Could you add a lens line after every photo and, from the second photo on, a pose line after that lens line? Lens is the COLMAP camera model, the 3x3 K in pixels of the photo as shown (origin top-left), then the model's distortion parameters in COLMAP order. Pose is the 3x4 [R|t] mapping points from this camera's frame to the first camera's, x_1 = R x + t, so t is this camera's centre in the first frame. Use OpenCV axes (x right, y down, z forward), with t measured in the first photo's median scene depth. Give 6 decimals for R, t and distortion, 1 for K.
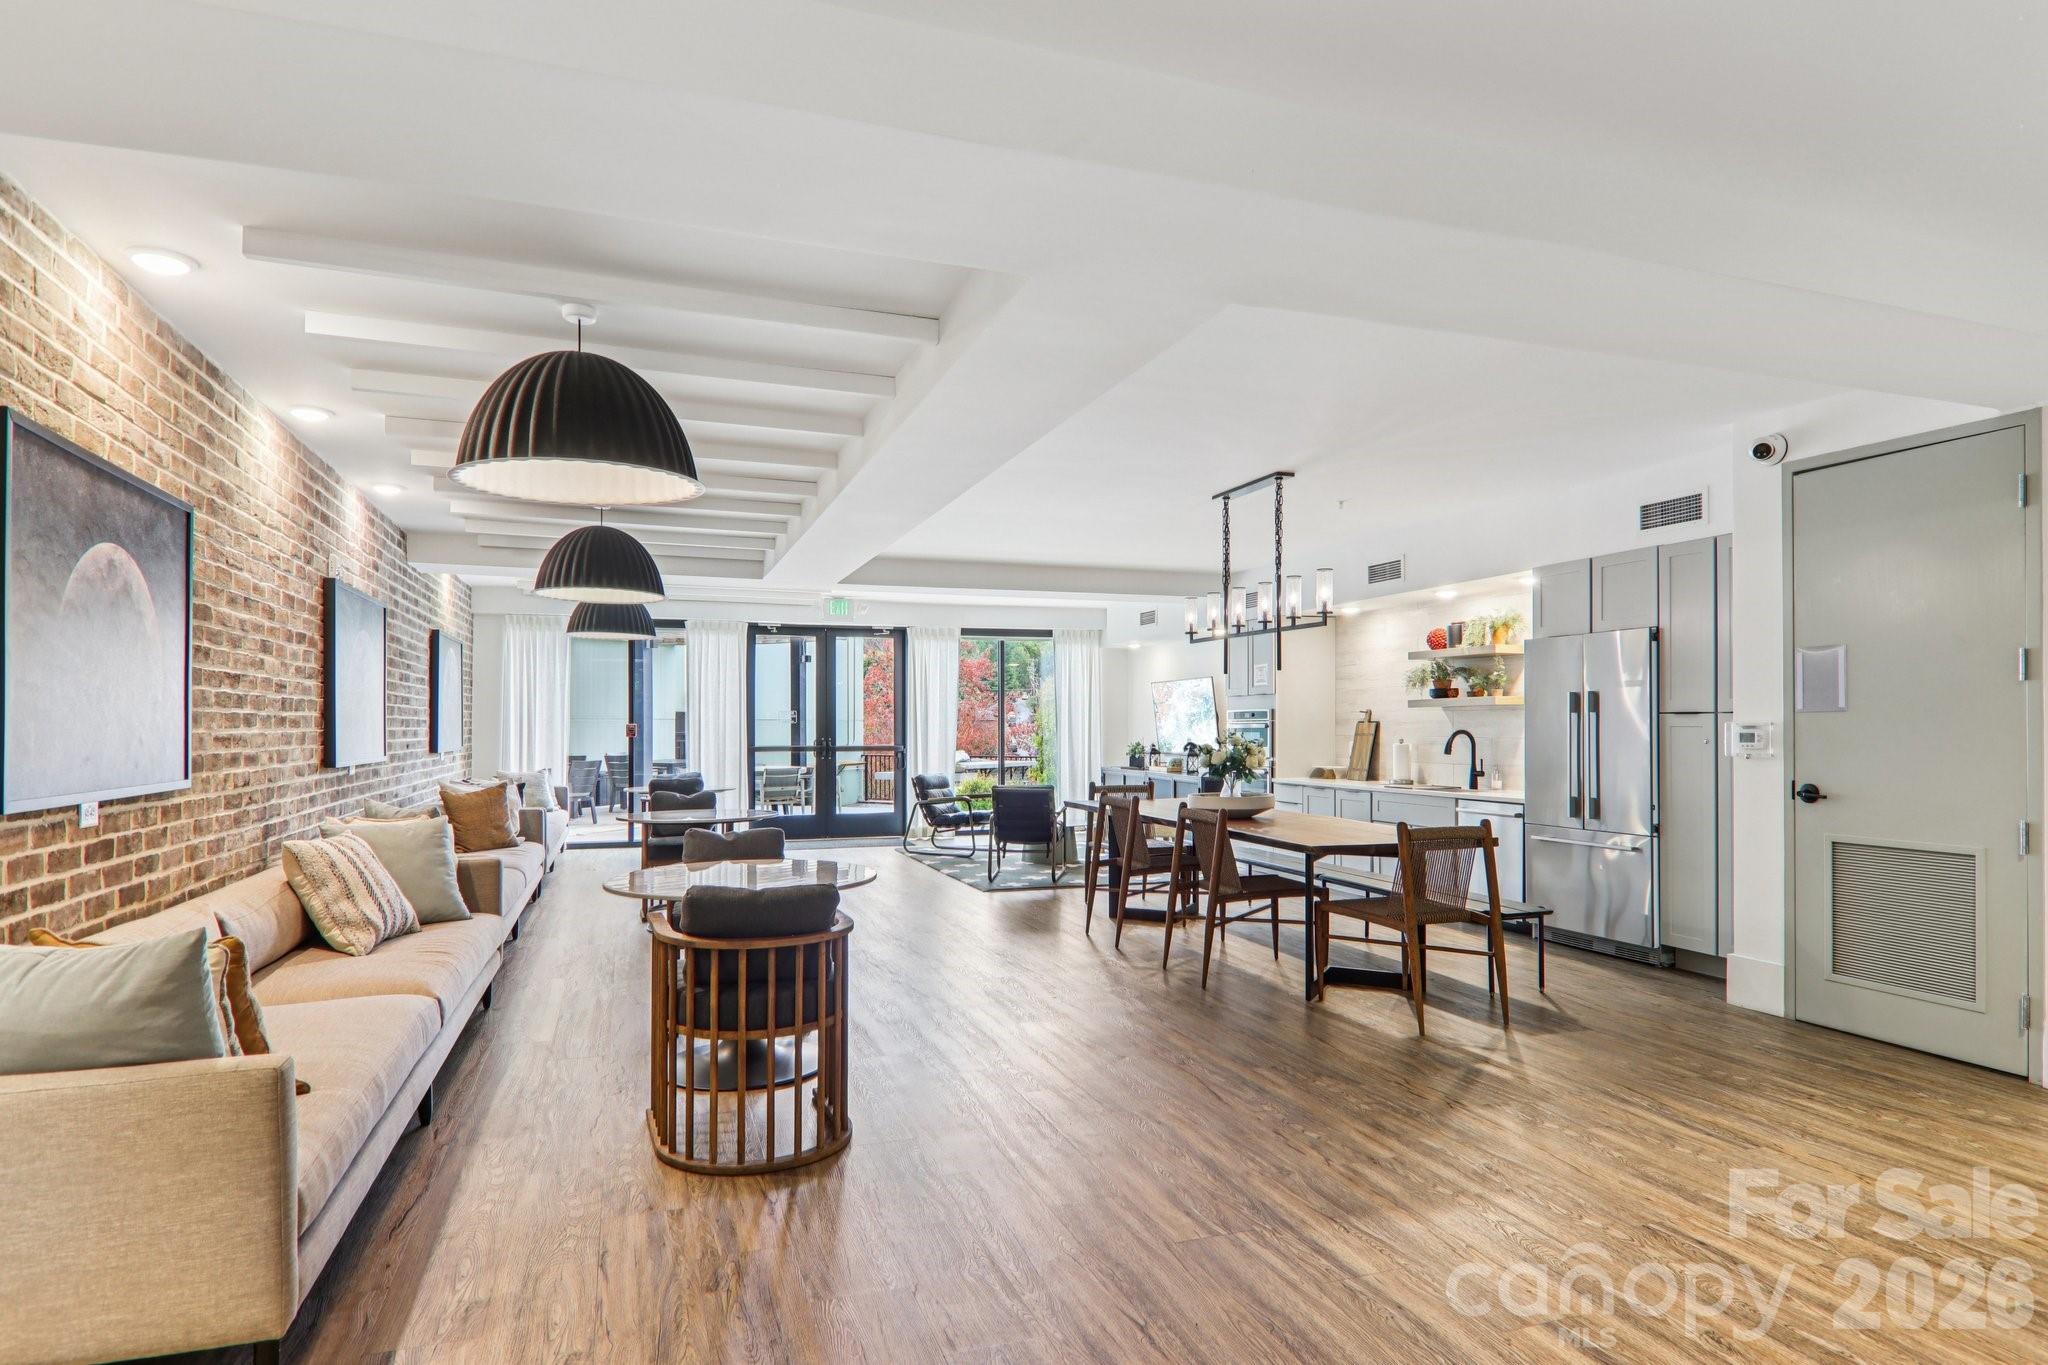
lens RADIAL K [[1126.6, 0, 1034.4], [0, 1126.6, 703.4], [0, 0, 1]] dist [0.015891, -0.013294]
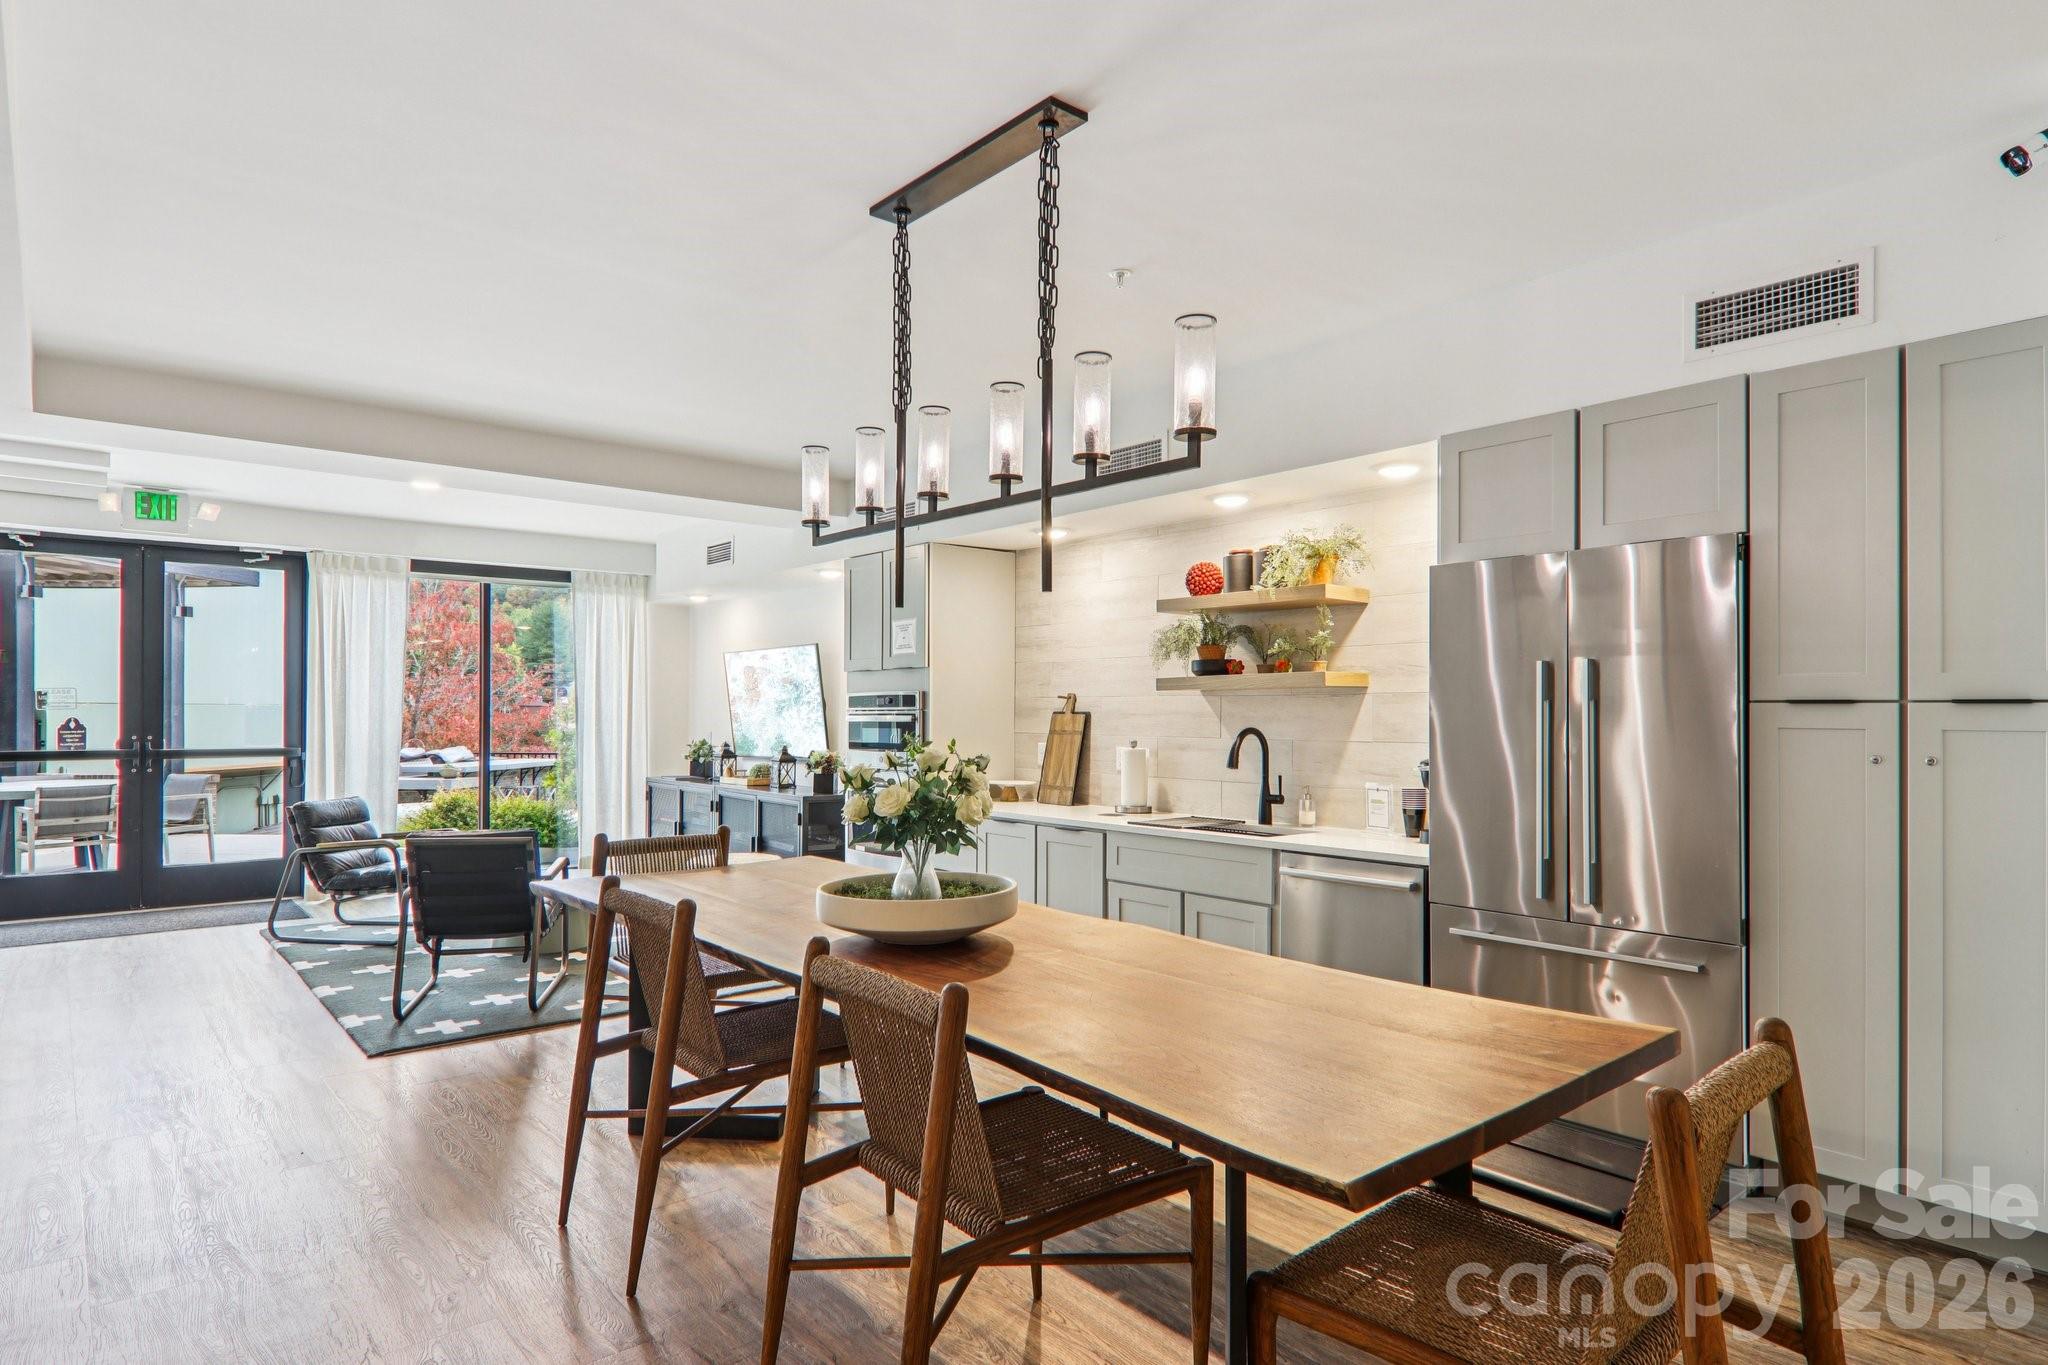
lens RADIAL K [[1126.6, 0, 1017.1], [0, 1126.6, 703.9], [0, 0, 1]] dist [0.015891, -0.013294]
pose [[0.936055, 0.007072, 0.351782, 0.045759], [-0.010999, 0.999897, 0.009168, 0.006167], [-0.351681, -0.012451, 0.936037, 0.455875]]
